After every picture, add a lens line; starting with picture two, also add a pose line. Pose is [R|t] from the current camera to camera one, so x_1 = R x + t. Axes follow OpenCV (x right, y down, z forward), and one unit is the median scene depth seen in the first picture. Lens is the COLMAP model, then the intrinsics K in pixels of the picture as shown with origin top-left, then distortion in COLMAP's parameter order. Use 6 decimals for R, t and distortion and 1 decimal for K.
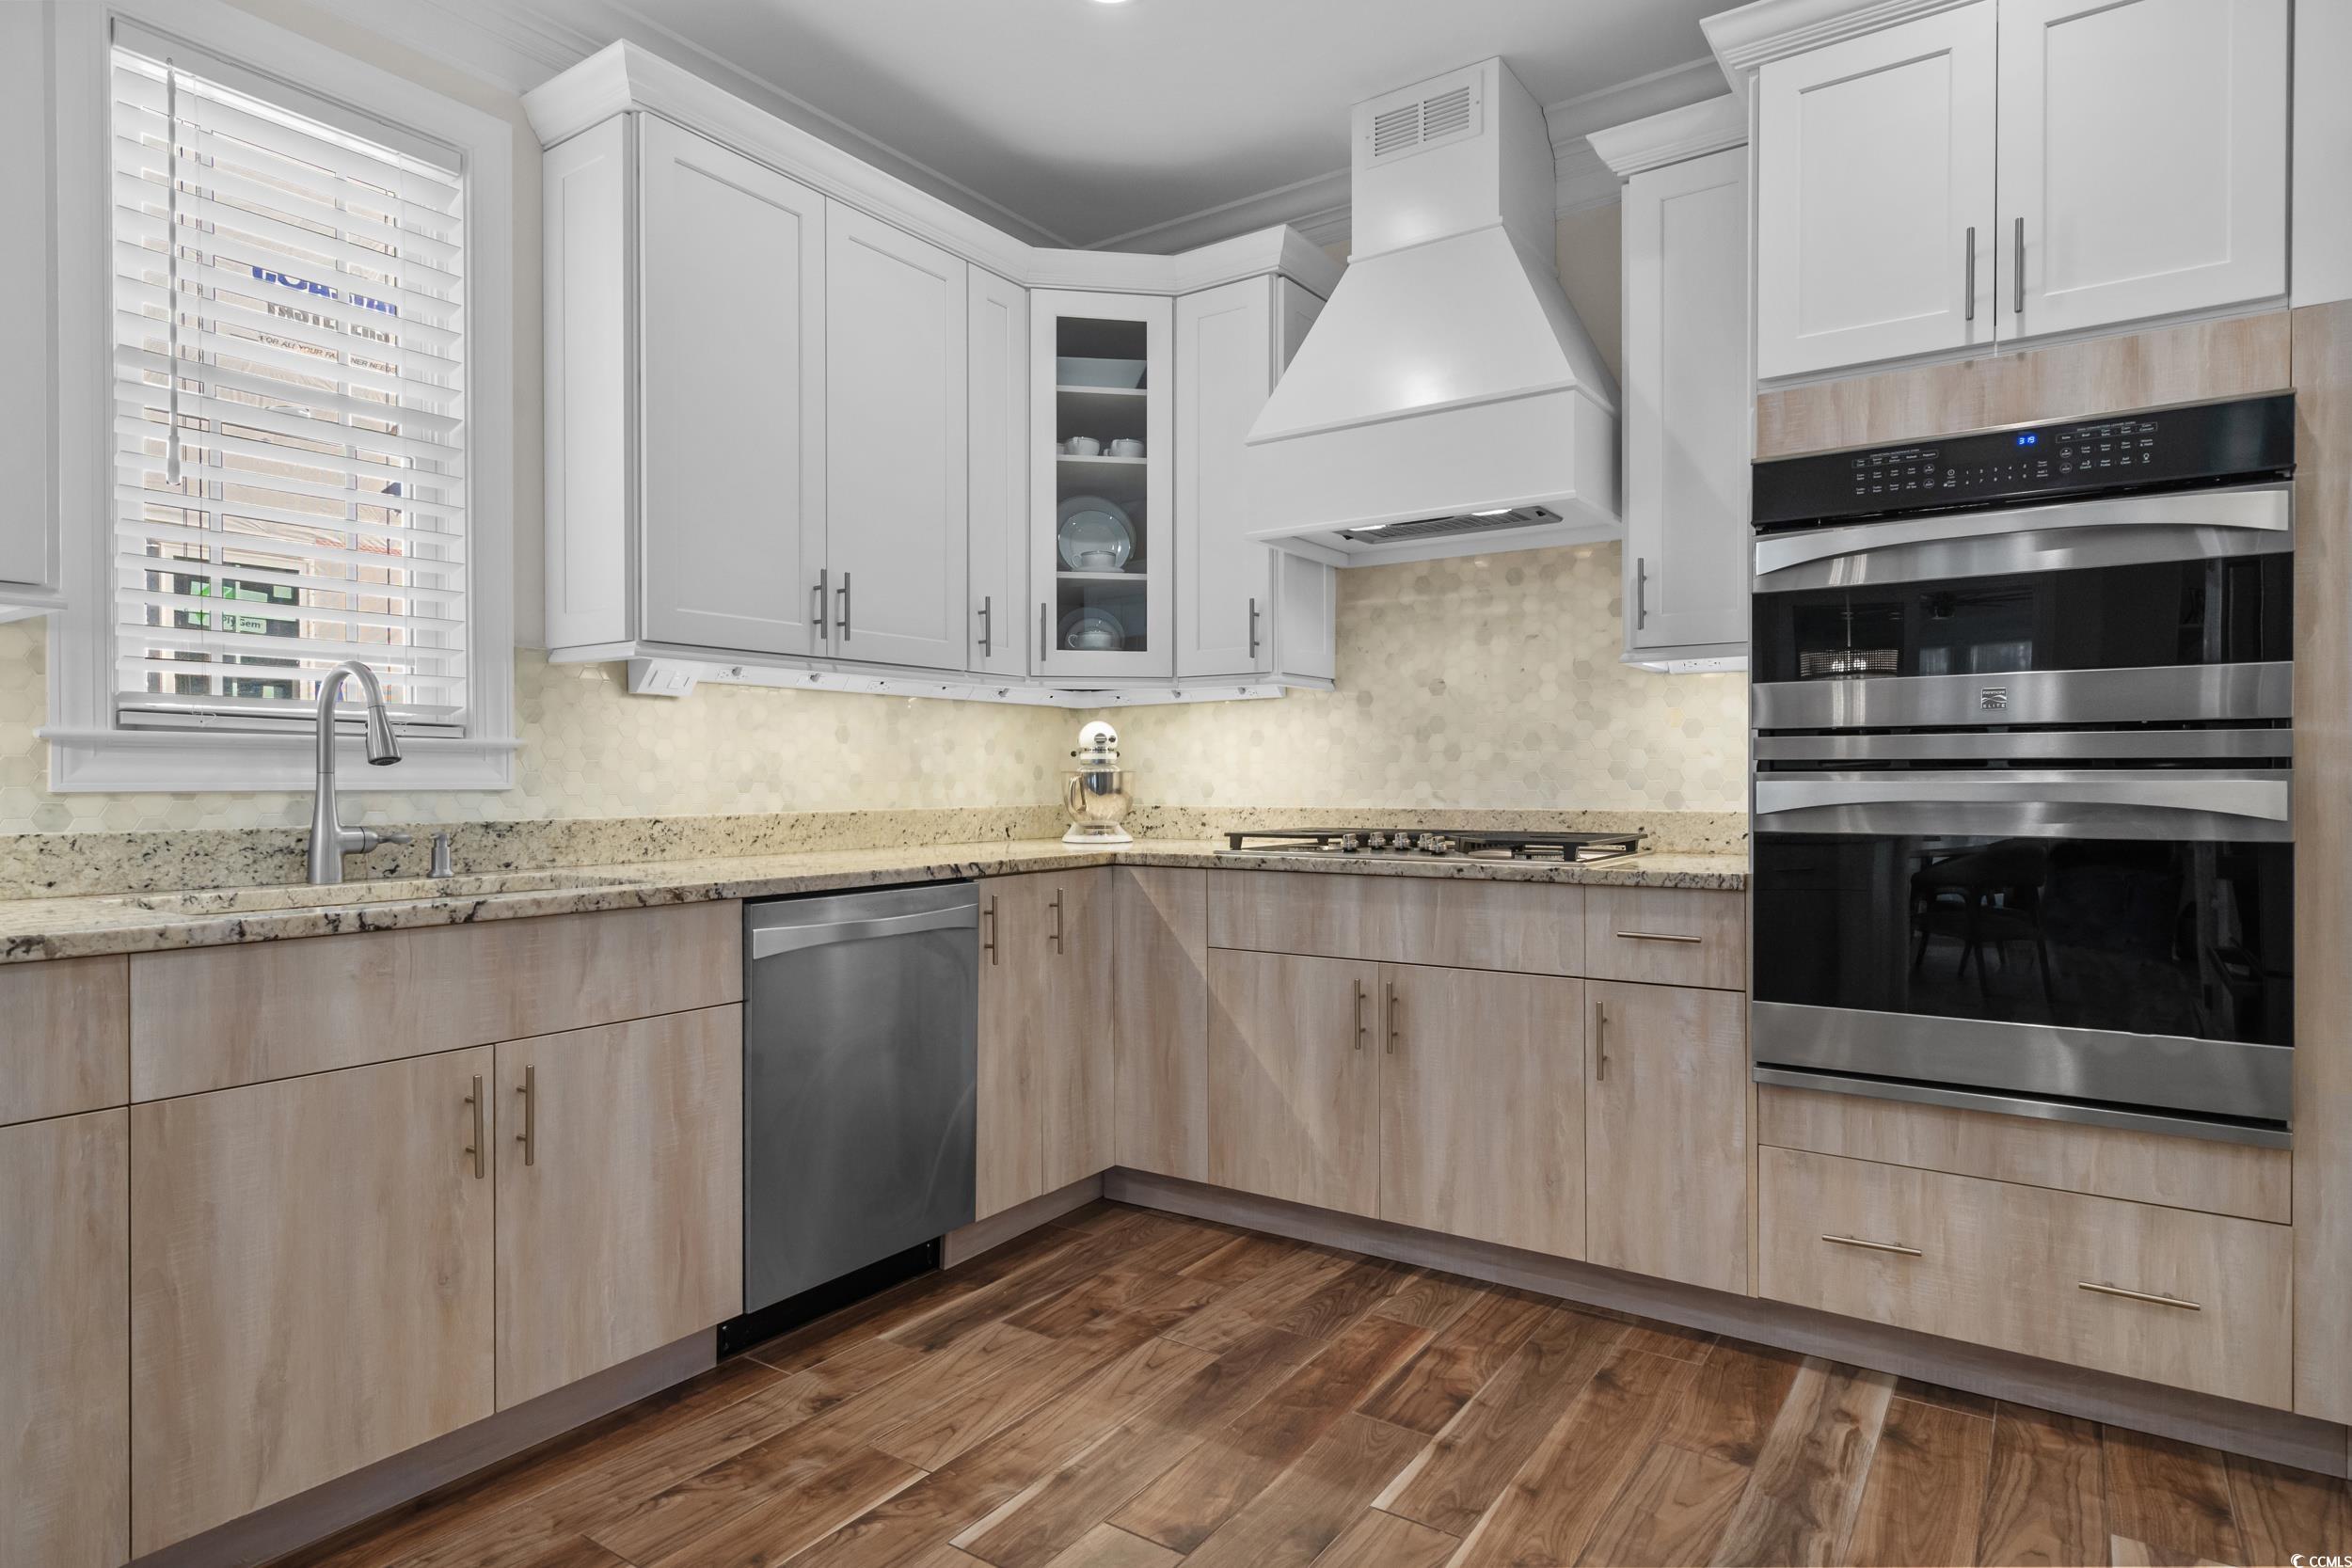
lens RADIAL K [[1266.5, 0, 1183.2], [0, 1266.5, 790.3], [0, 0, 1]] dist [-0.009718, 0.006174]
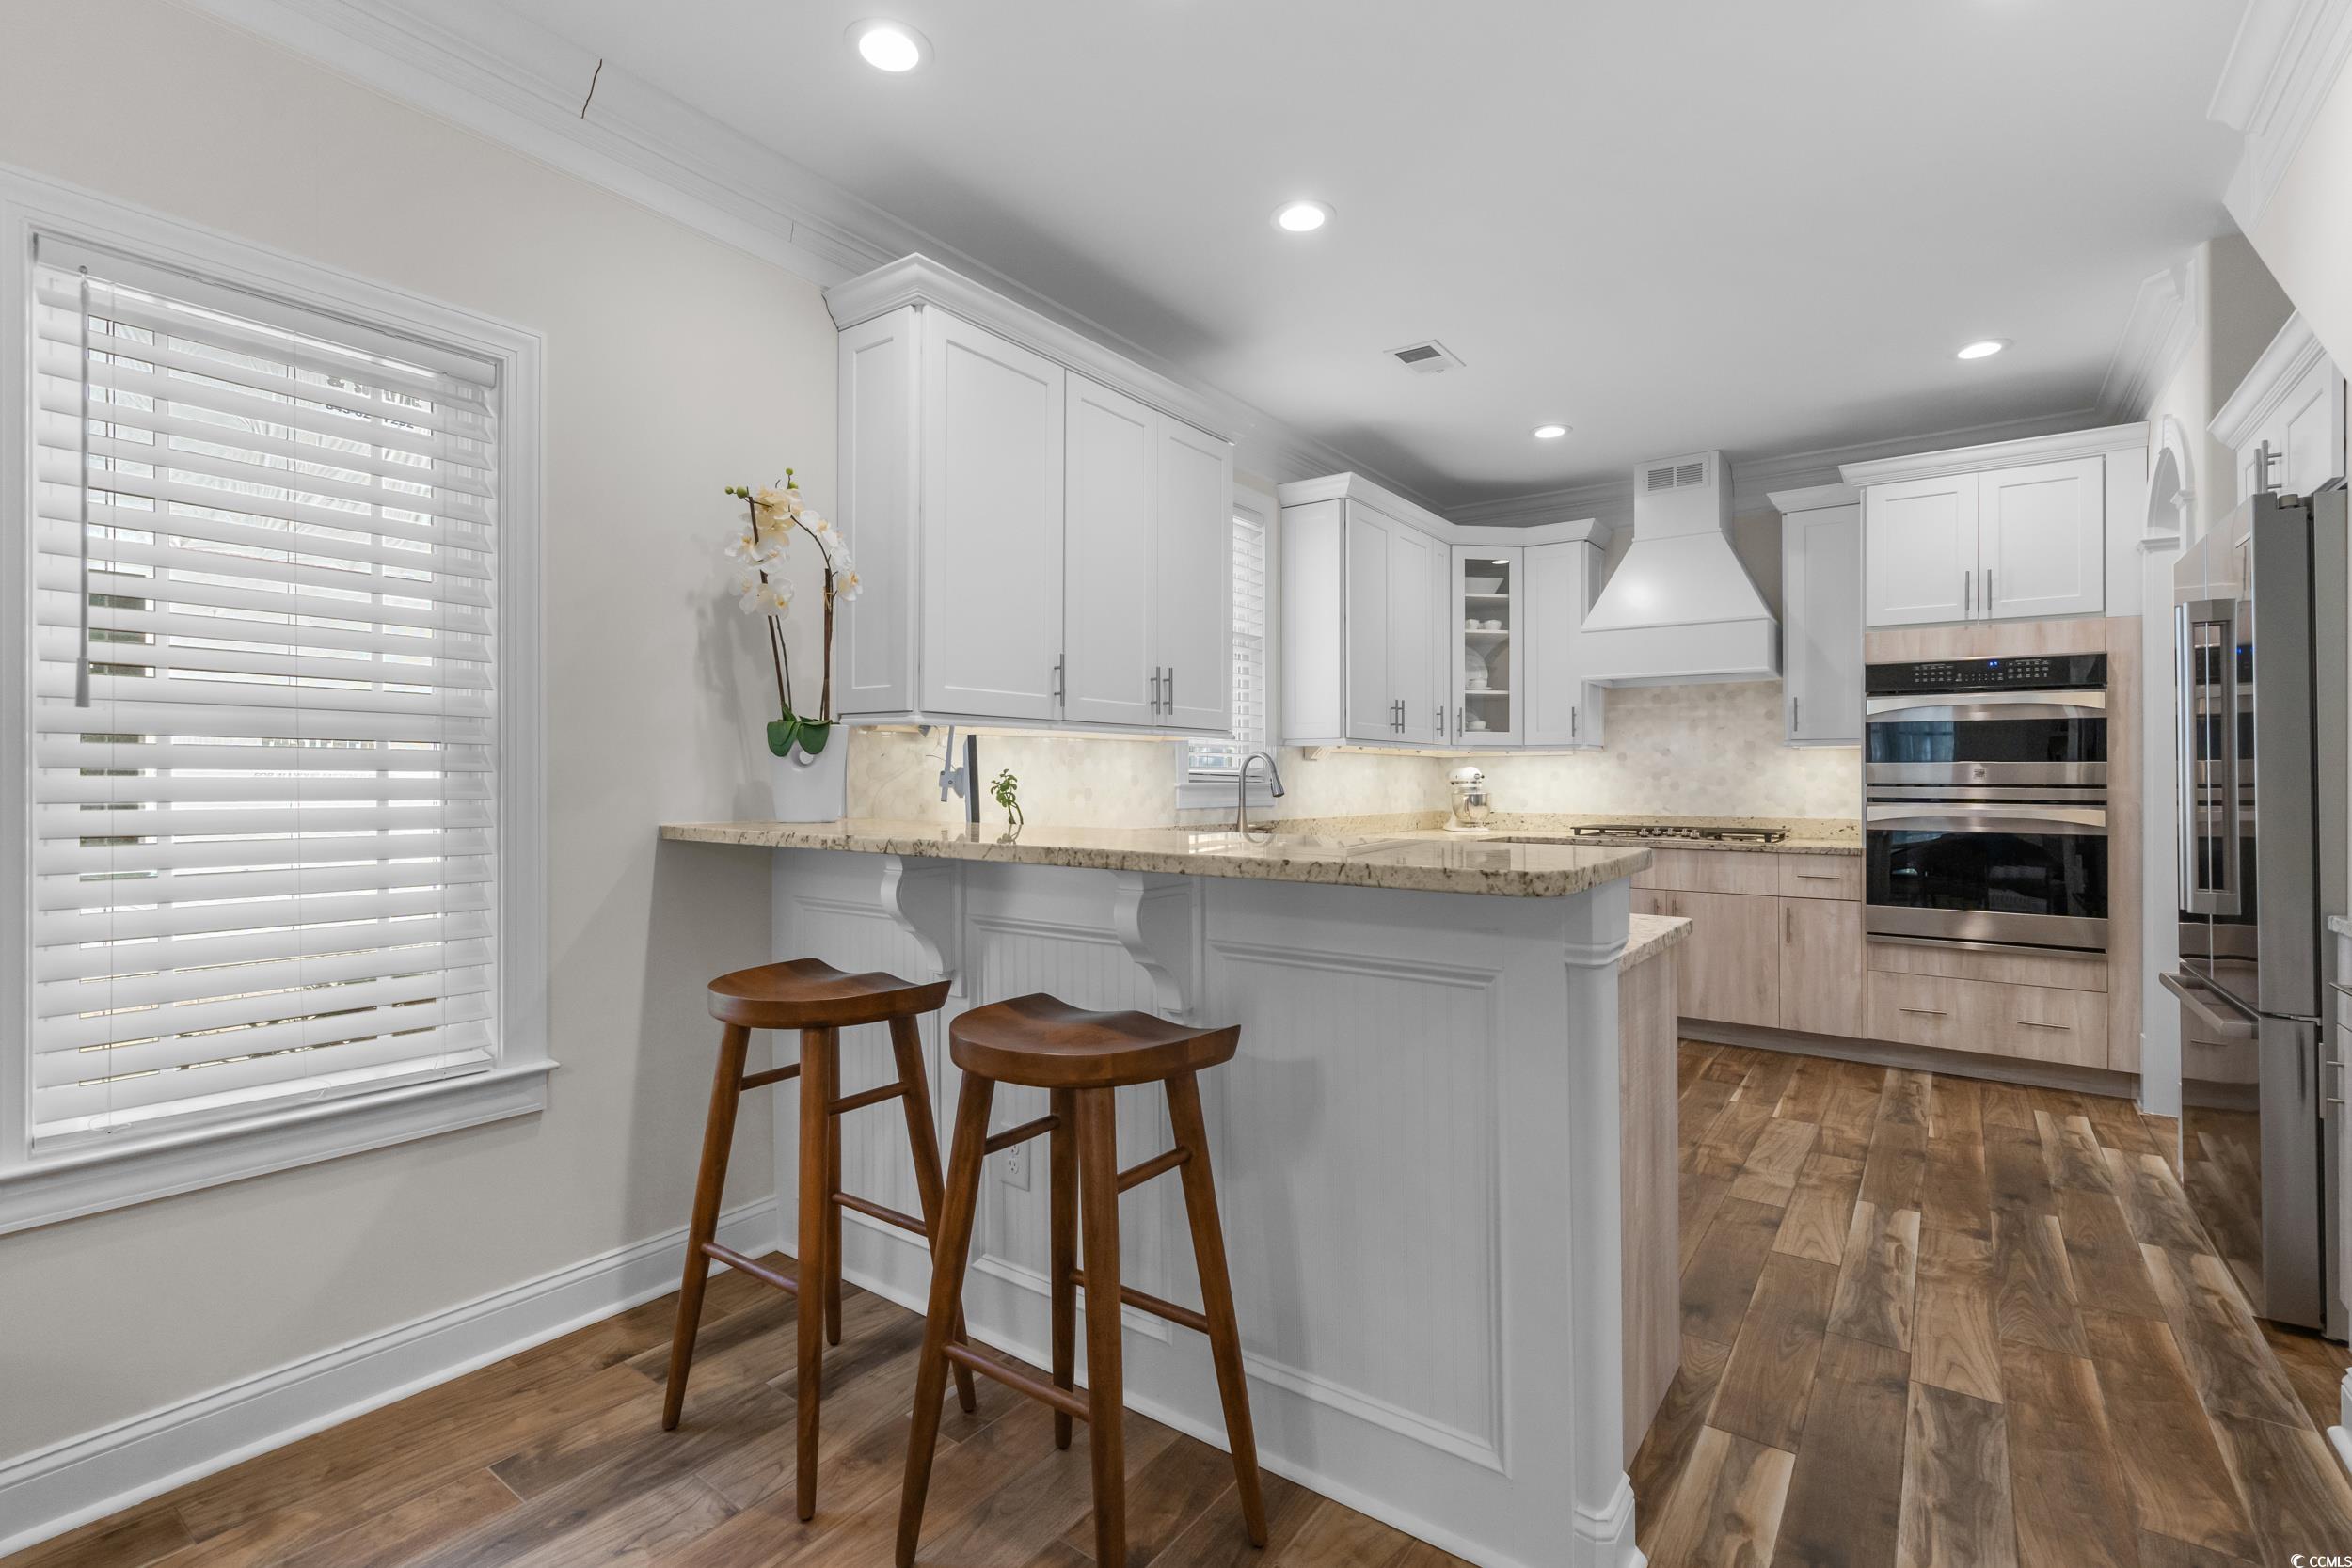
lens RADIAL K [[1073.6, 0, 1168.0], [0, 1073.6, 772.2], [0, 0, 1]] dist [-0.003220, 0.000028]
pose [[0.999716, 0.006222, -0.023024, -0.614876], [-0.006528, 0.999891, -0.013236, -0.028970], [0.022939, 0.013383, 0.999647, -0.769692]]
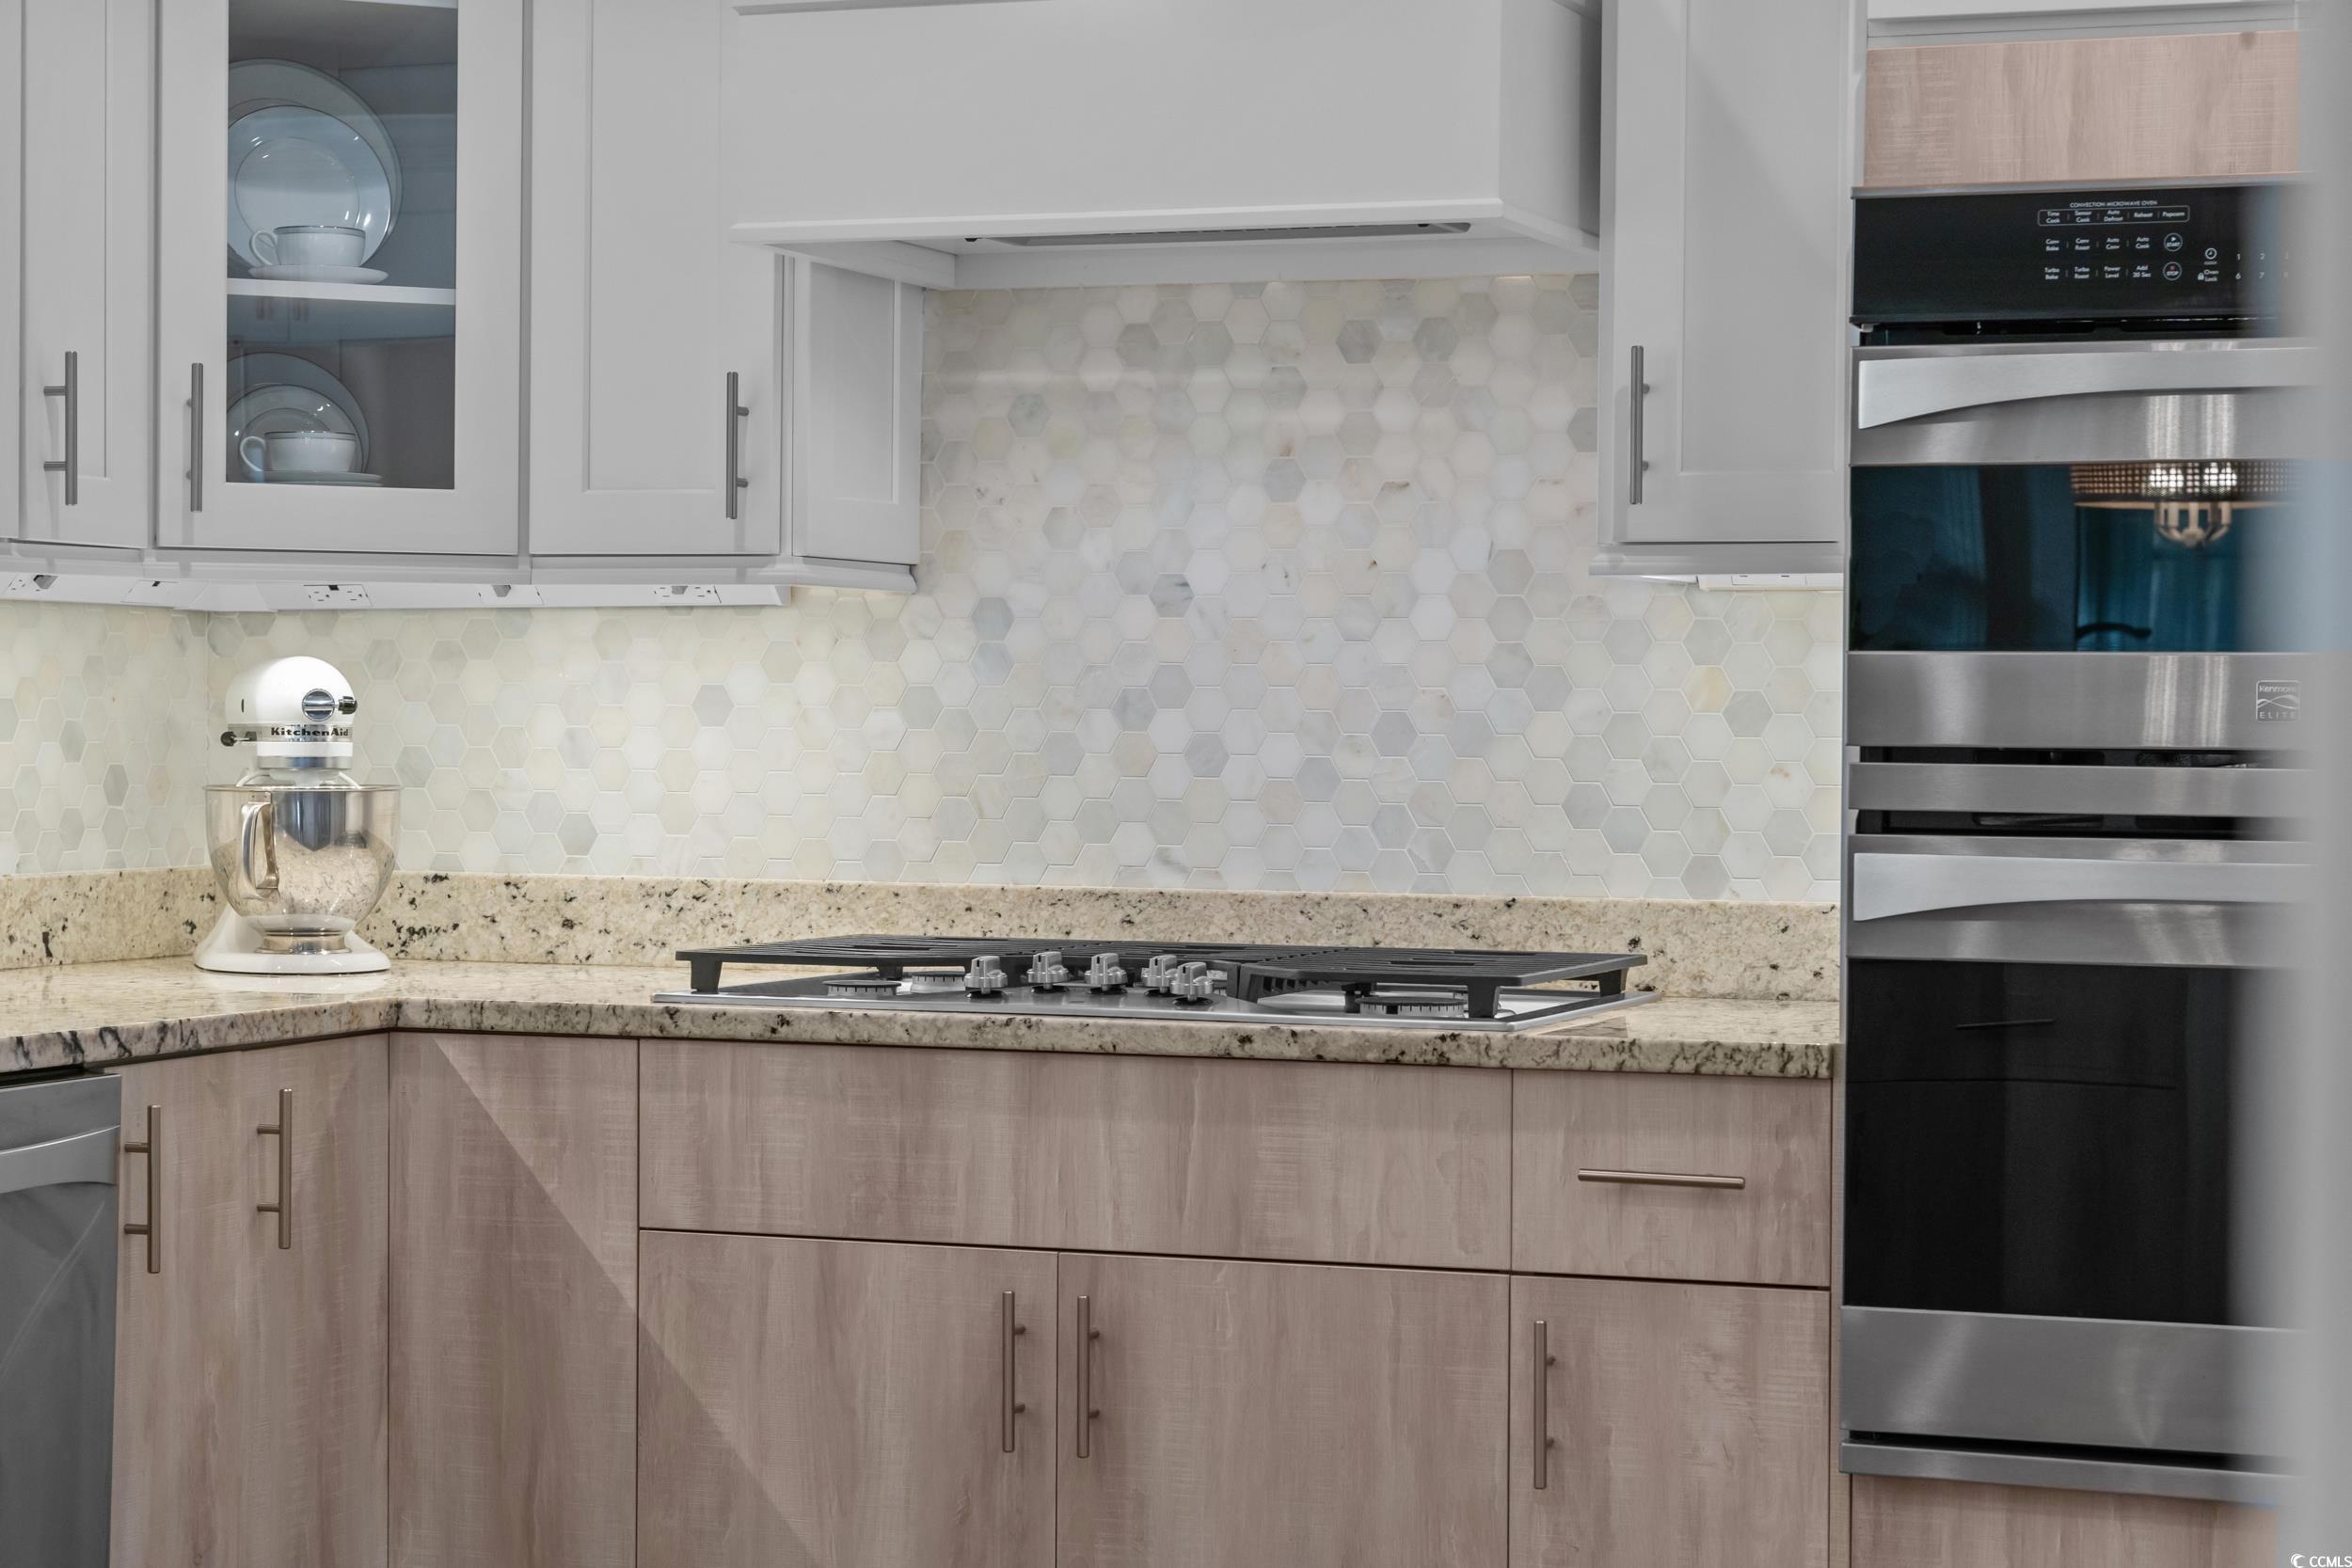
lens RADIAL K [[4645.0, 0, 1162.2], [0, 4645.0, 767.7], [0, 0, 1]] dist [0.009924, 0.000000]
pose [[0.972301, 0.008410, 0.233581, -0.183599], [-0.009476, 0.999949, 0.003441, -0.036173], [-0.233540, -0.005559, 0.972331, -0.556889]]
